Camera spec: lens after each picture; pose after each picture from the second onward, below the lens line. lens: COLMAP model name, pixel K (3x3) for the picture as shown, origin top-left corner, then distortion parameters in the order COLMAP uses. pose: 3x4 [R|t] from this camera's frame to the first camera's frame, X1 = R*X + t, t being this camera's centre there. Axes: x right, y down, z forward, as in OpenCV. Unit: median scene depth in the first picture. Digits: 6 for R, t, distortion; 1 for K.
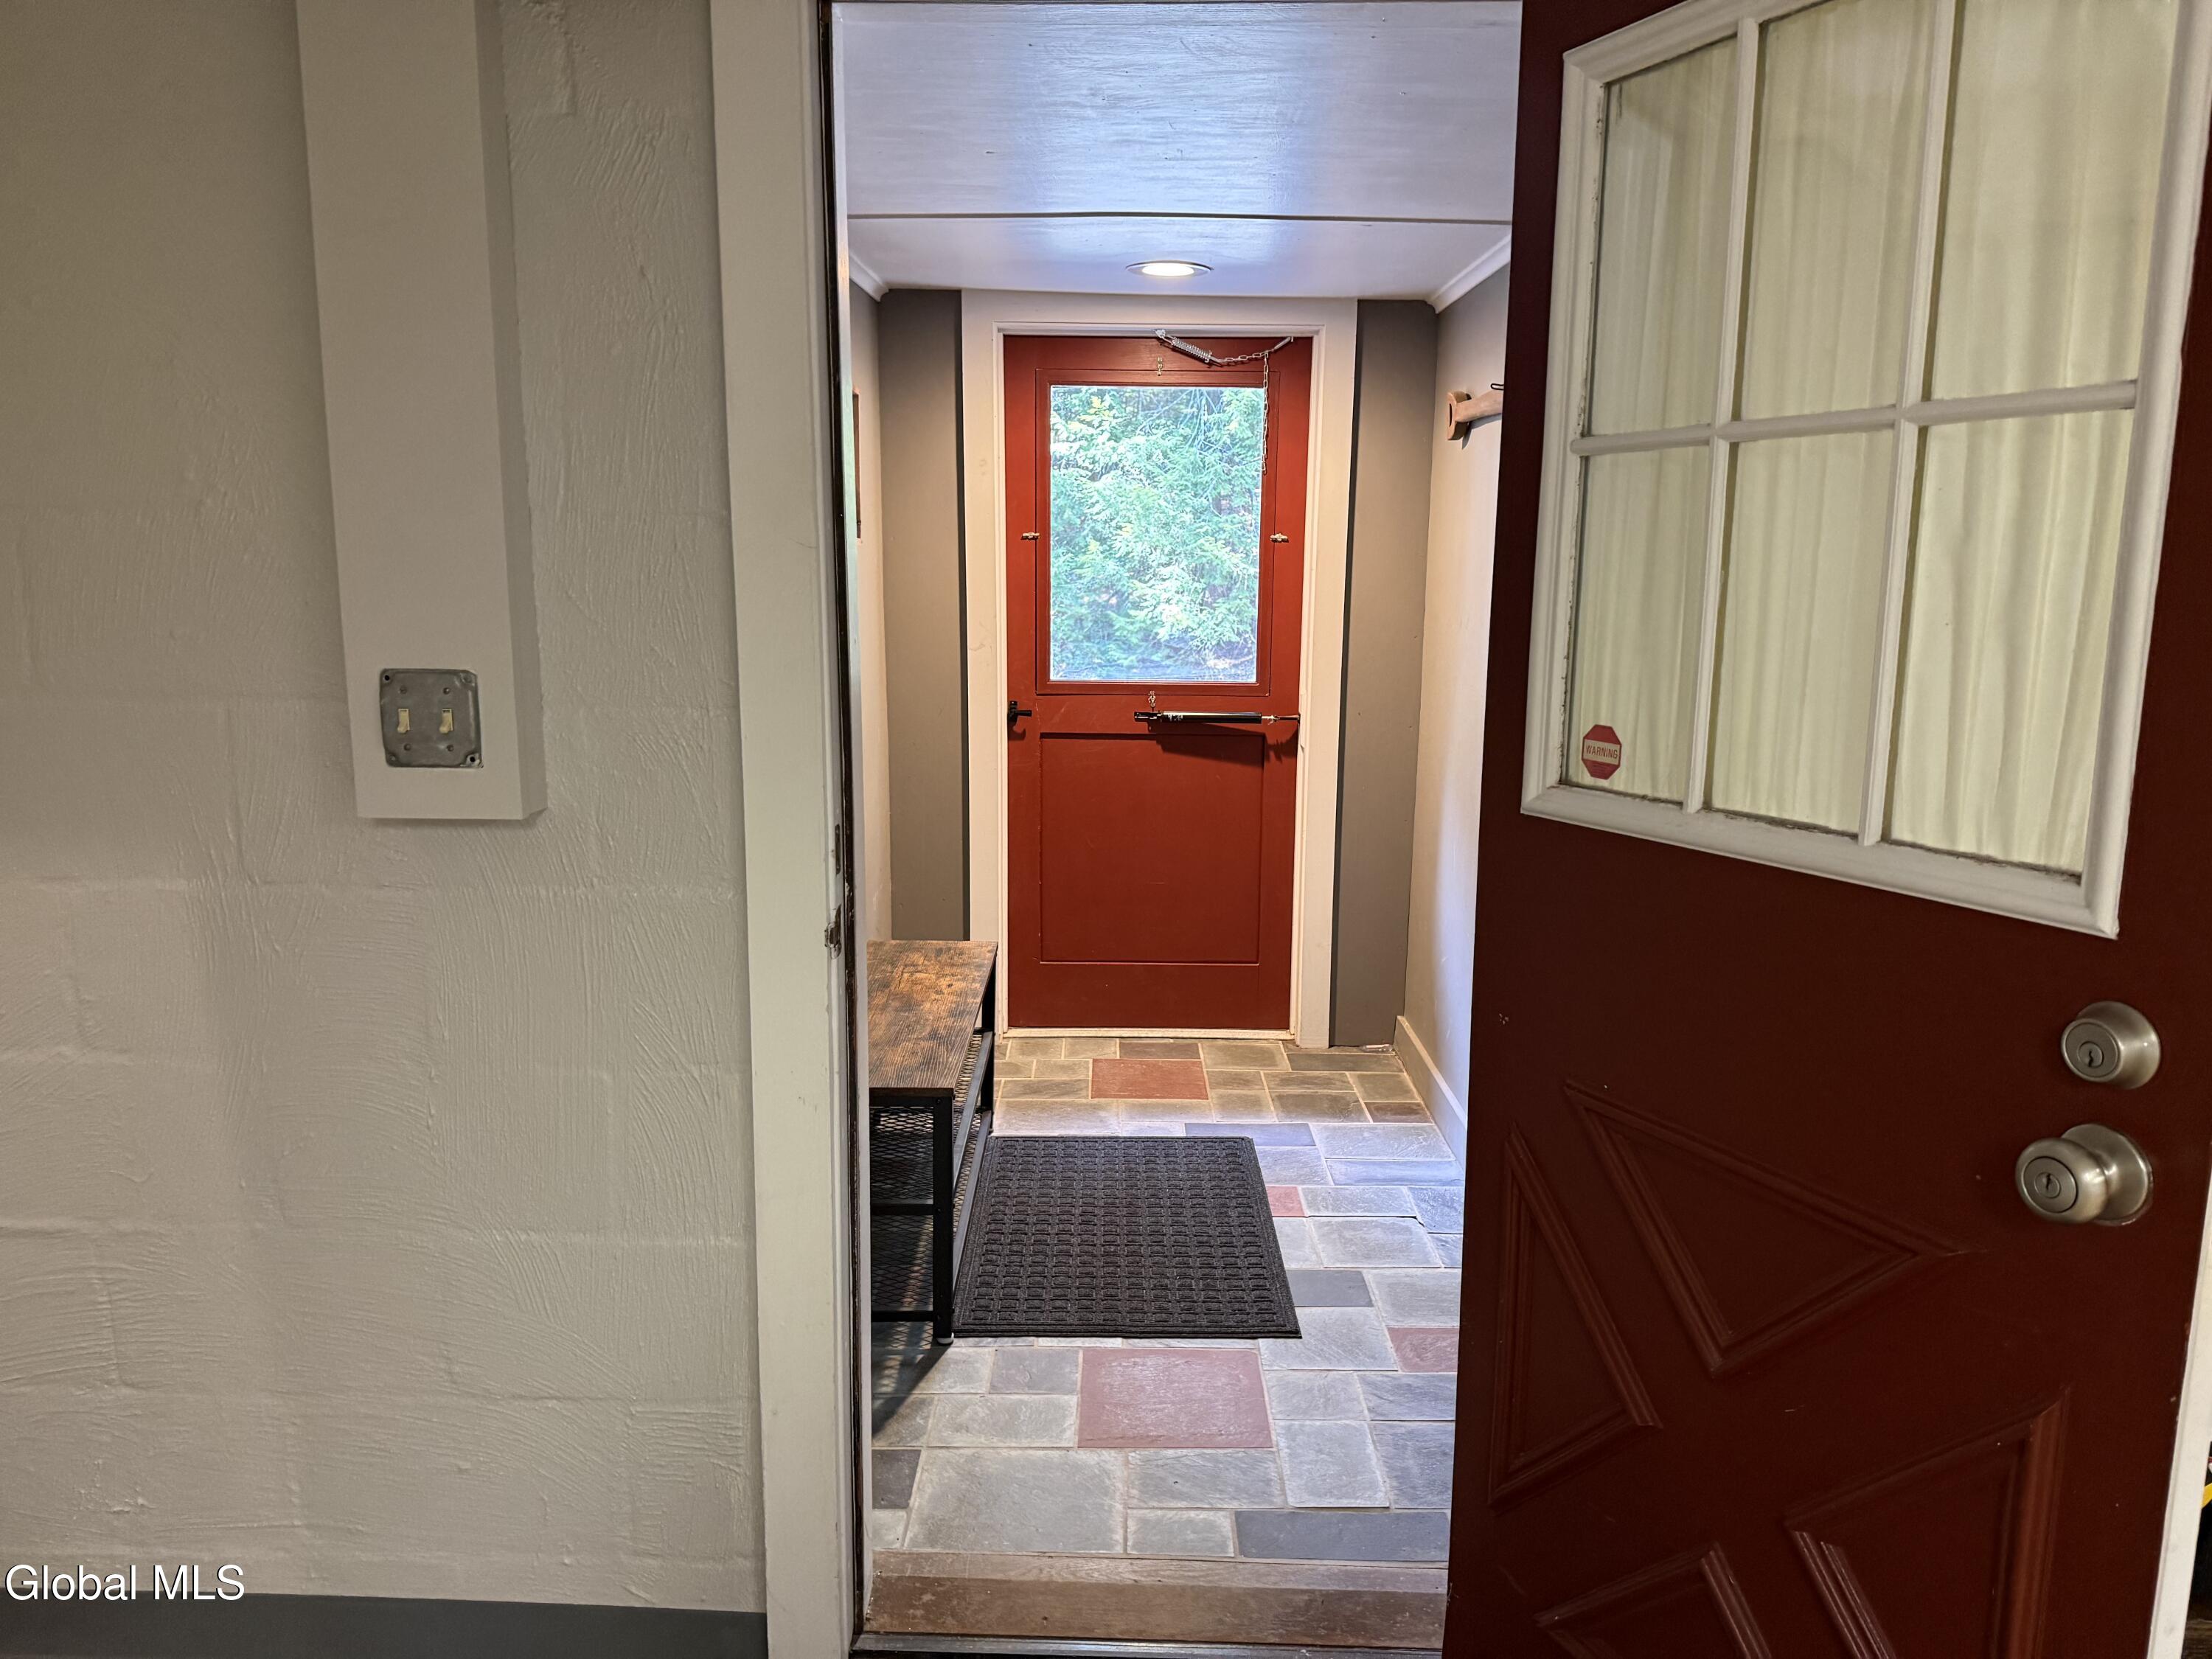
lens RADIAL K [[1539.8, 0, 1106.9], [0, 1539.8, 829.5], [0, 0, 1]] dist [0.058509, -0.064333]
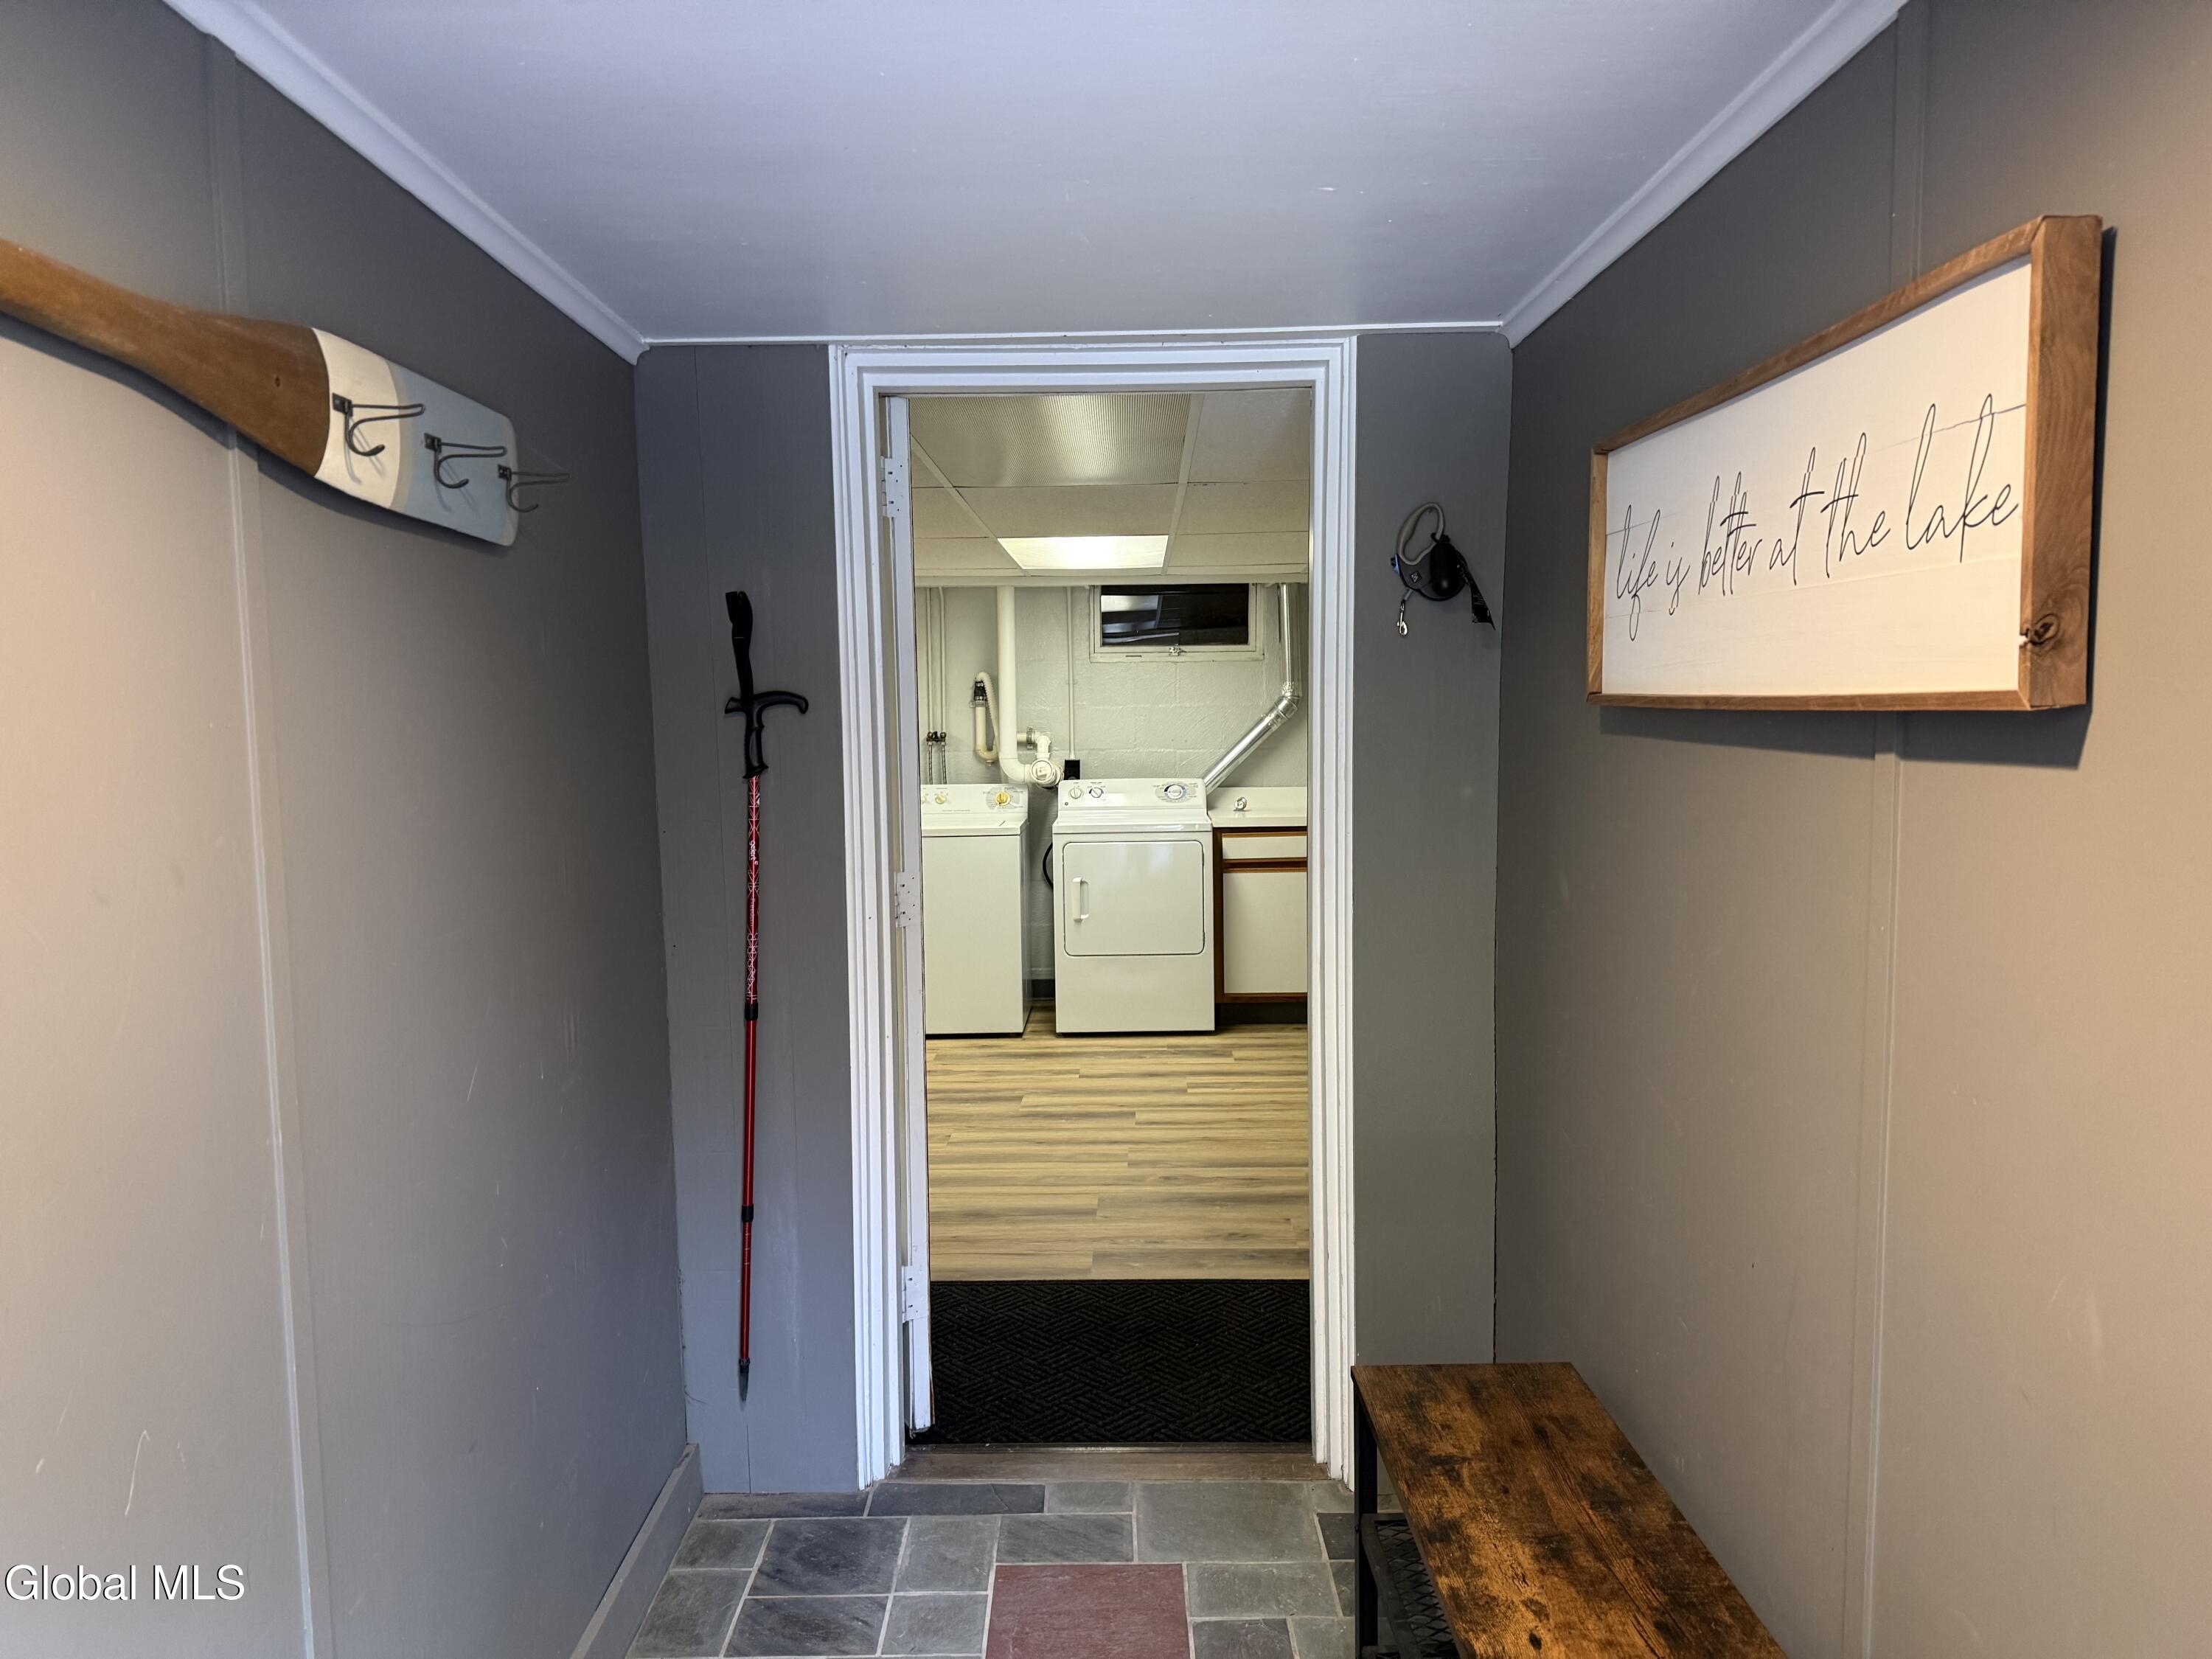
lens RADIAL K [[1539.8, 0, 1101.6], [0, 1539.8, 831.5], [0, 0, 1]] dist [0.058509, -0.064333]
pose [[-0.999887, 0.002980, -0.014708, 0.041627], [-0.000707, 0.969630, 0.244574, -0.288335], [0.014990, 0.244557, -0.969519, 1.590890]]
